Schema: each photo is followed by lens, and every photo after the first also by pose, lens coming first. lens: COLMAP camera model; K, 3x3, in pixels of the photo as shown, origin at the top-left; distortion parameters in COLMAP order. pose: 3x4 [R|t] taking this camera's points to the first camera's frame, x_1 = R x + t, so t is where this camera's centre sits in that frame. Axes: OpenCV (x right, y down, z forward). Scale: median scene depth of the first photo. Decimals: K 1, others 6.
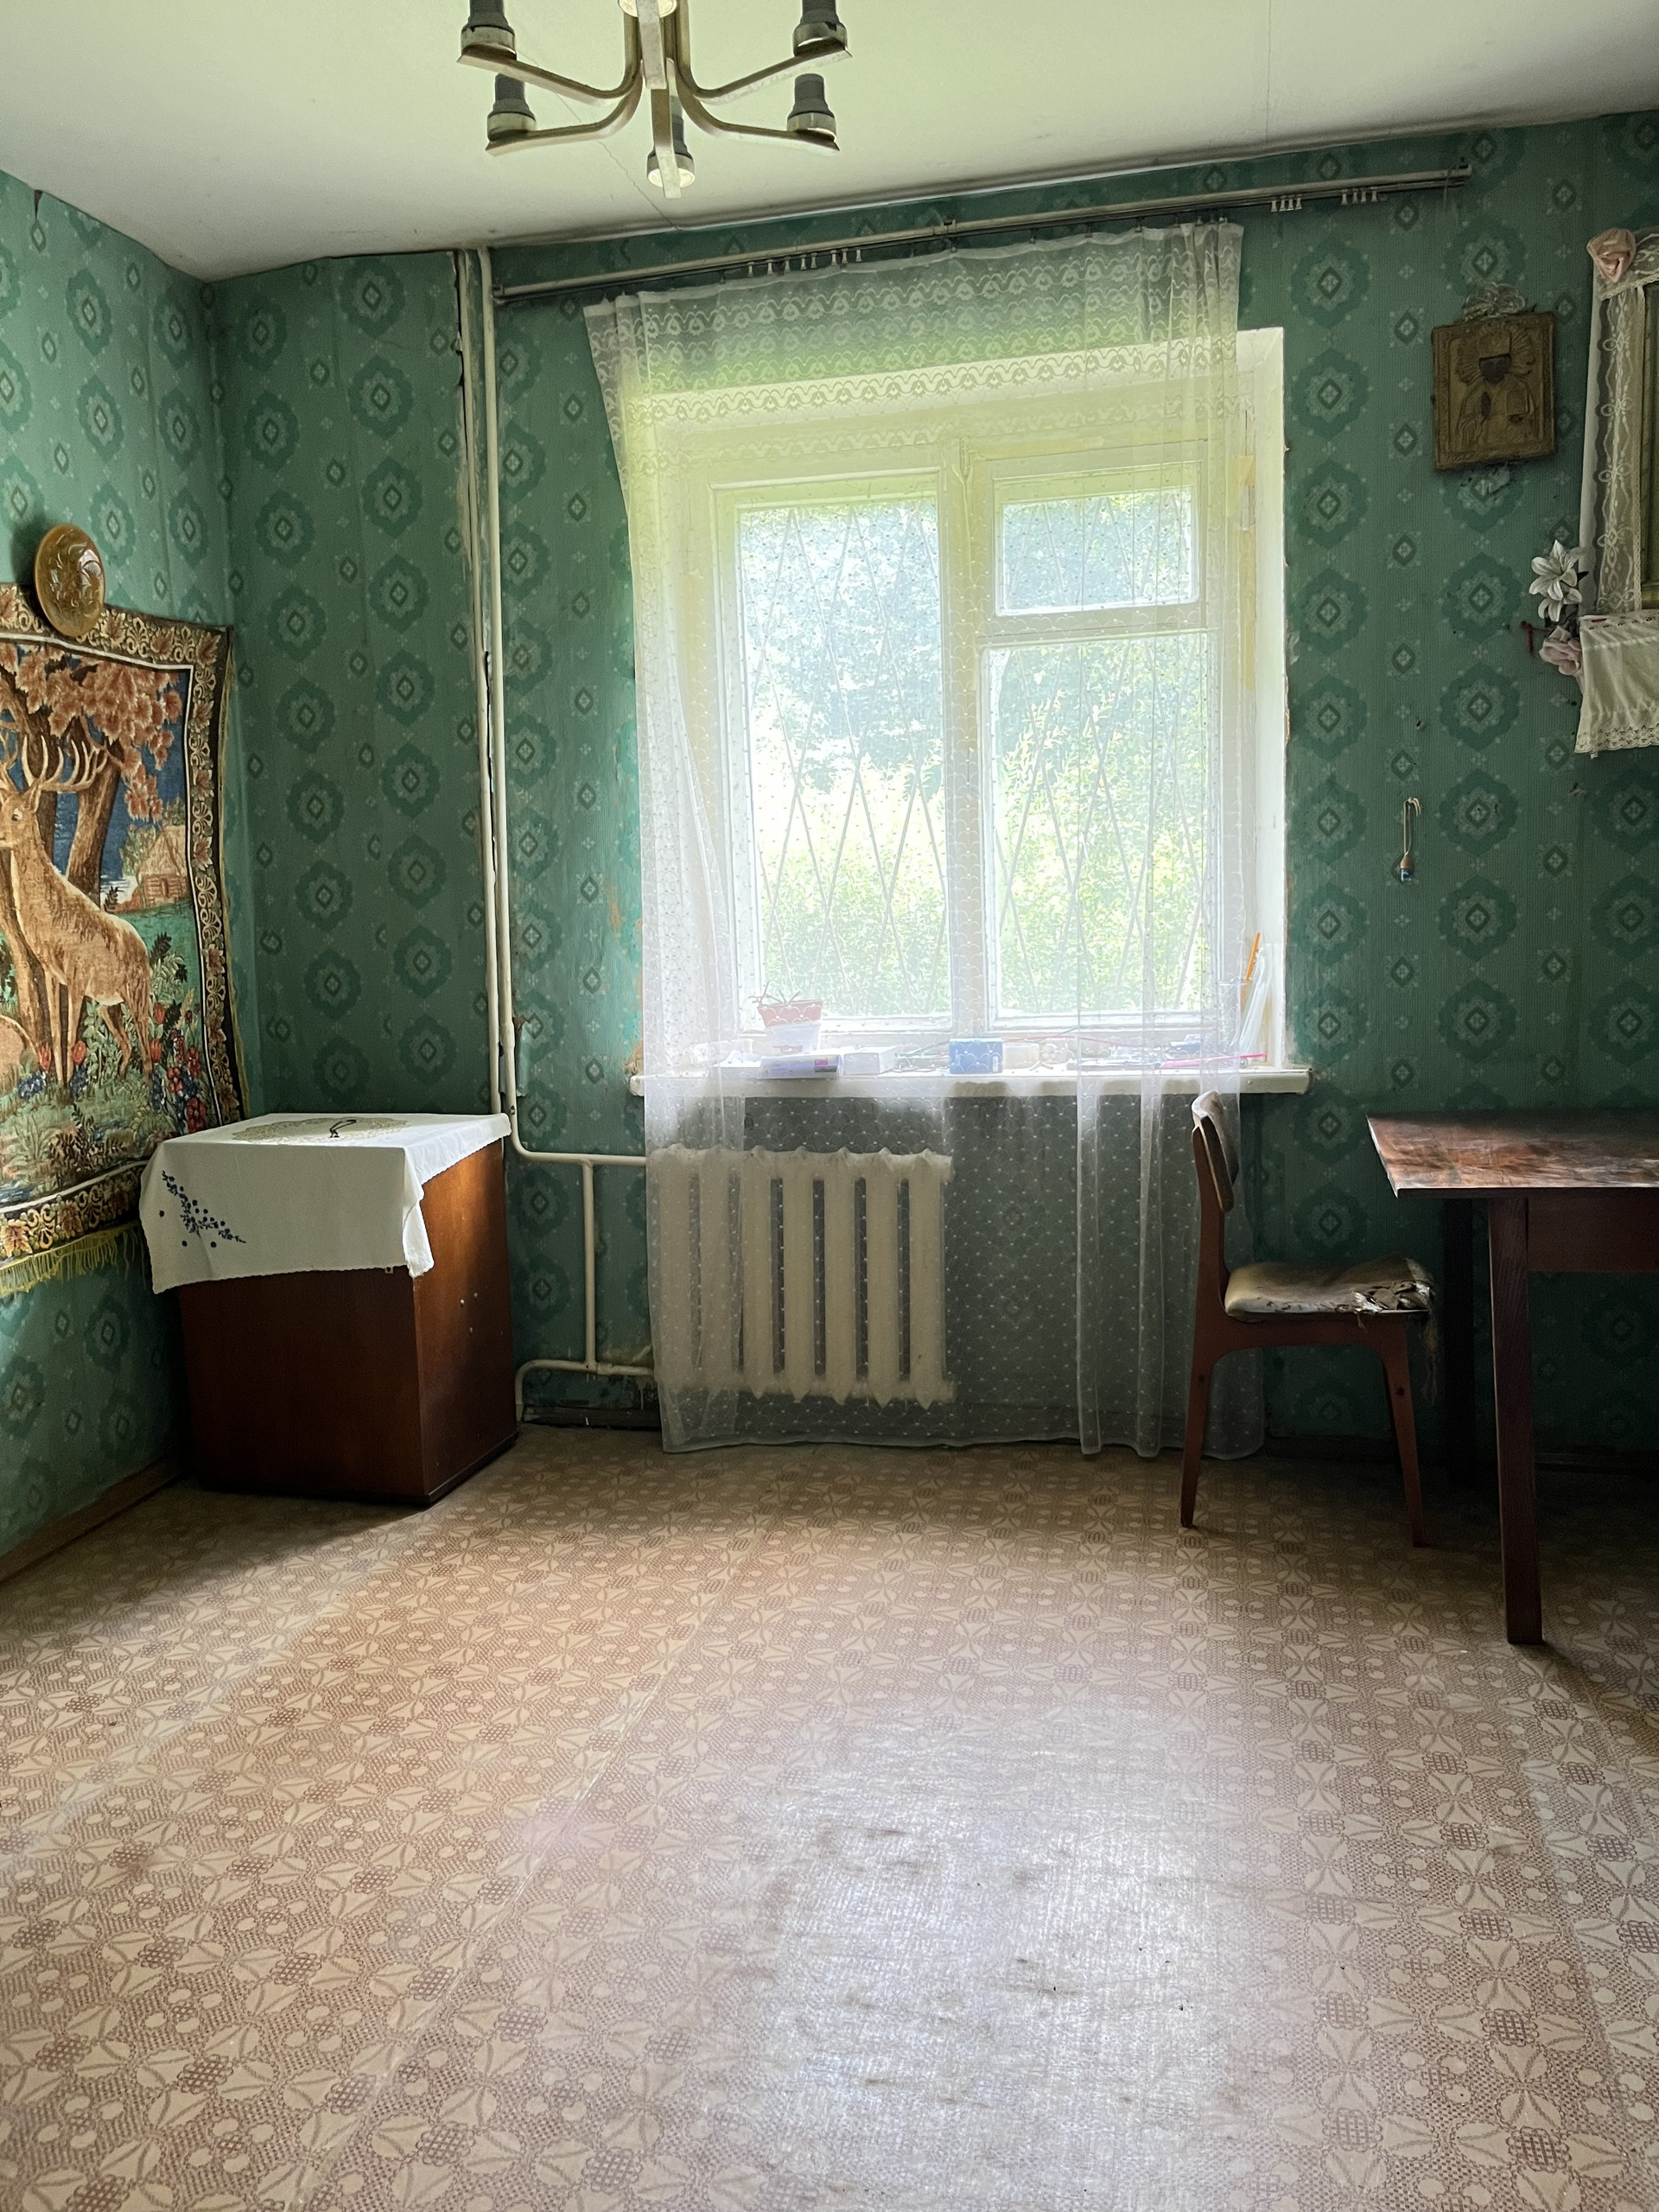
lens RADIAL K [[1685.0, 0, 839.0], [0, 1685.0, 1104.3], [0, 0, 1]] dist [0.035140, 0.001109]
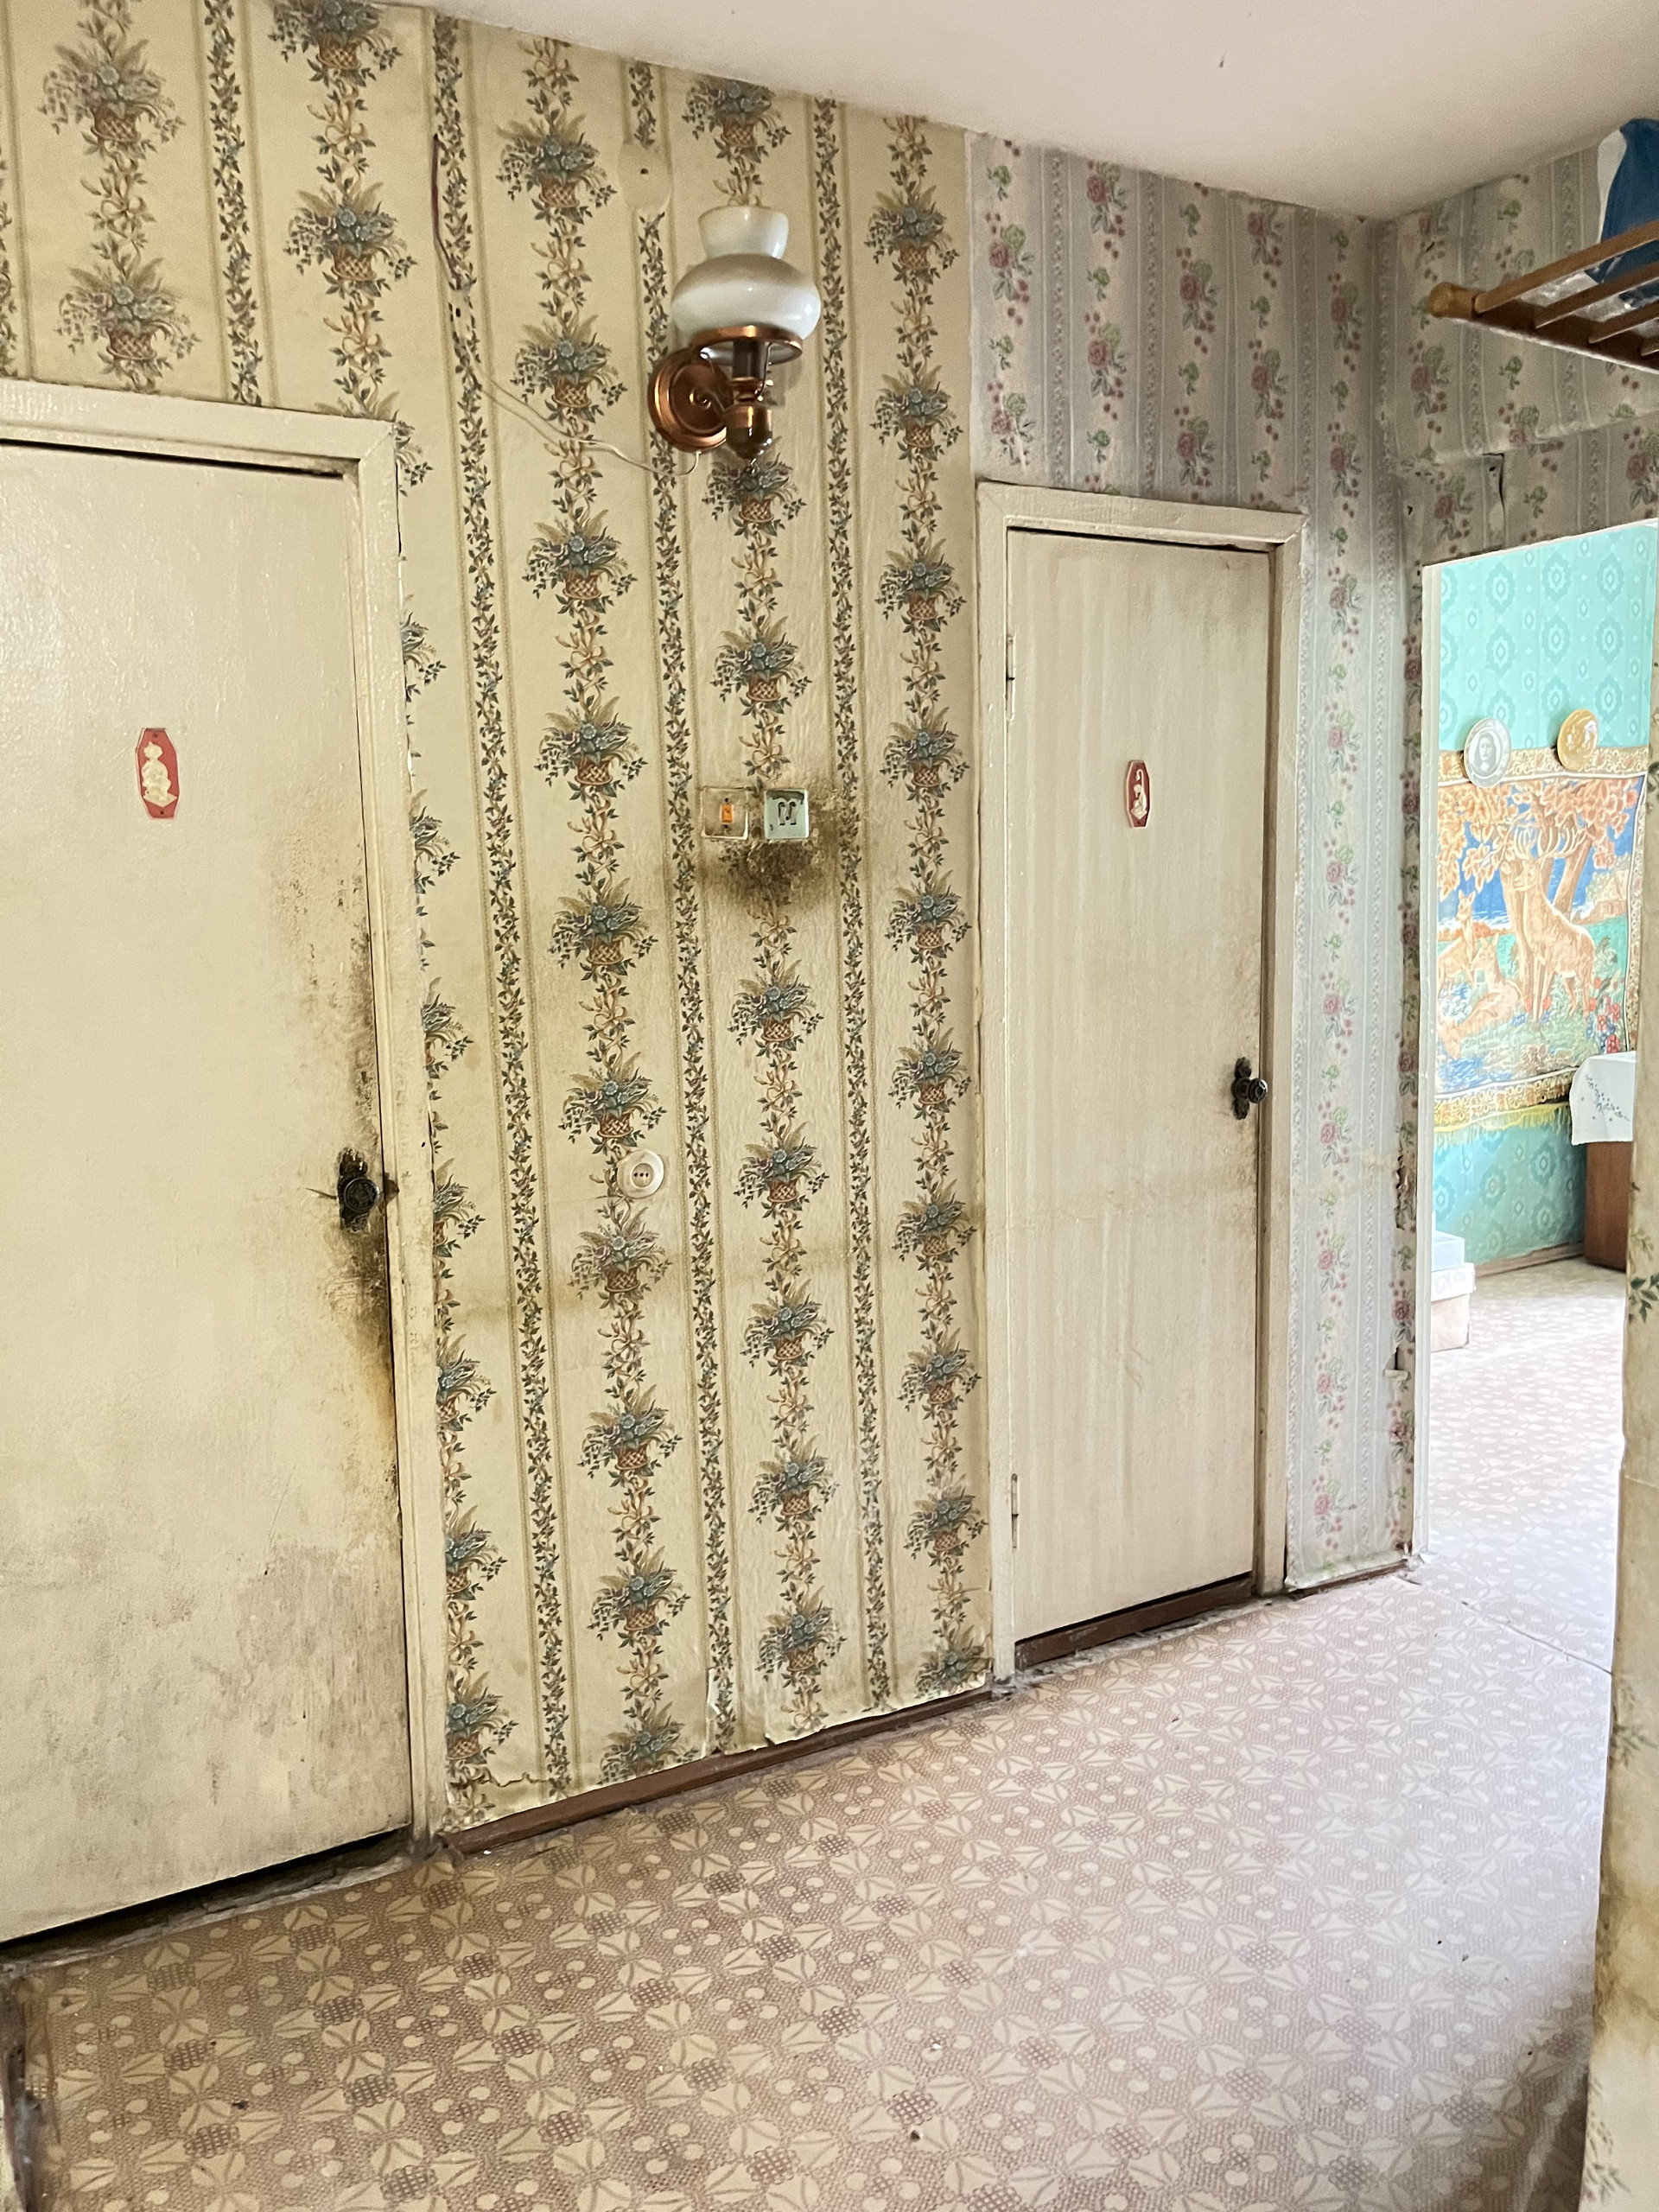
lens RADIAL K [[1685.0, 0, 838.4], [0, 1685.0, 1107.1], [0, 0, 1]] dist [0.035140, 0.001109]
pose [[0.679033, 0.121282, -0.724020, 0.344445], [-0.091805, 0.992545, 0.080162, 0.003554], [0.728345, 0.012036, 0.685105, -0.750518]]
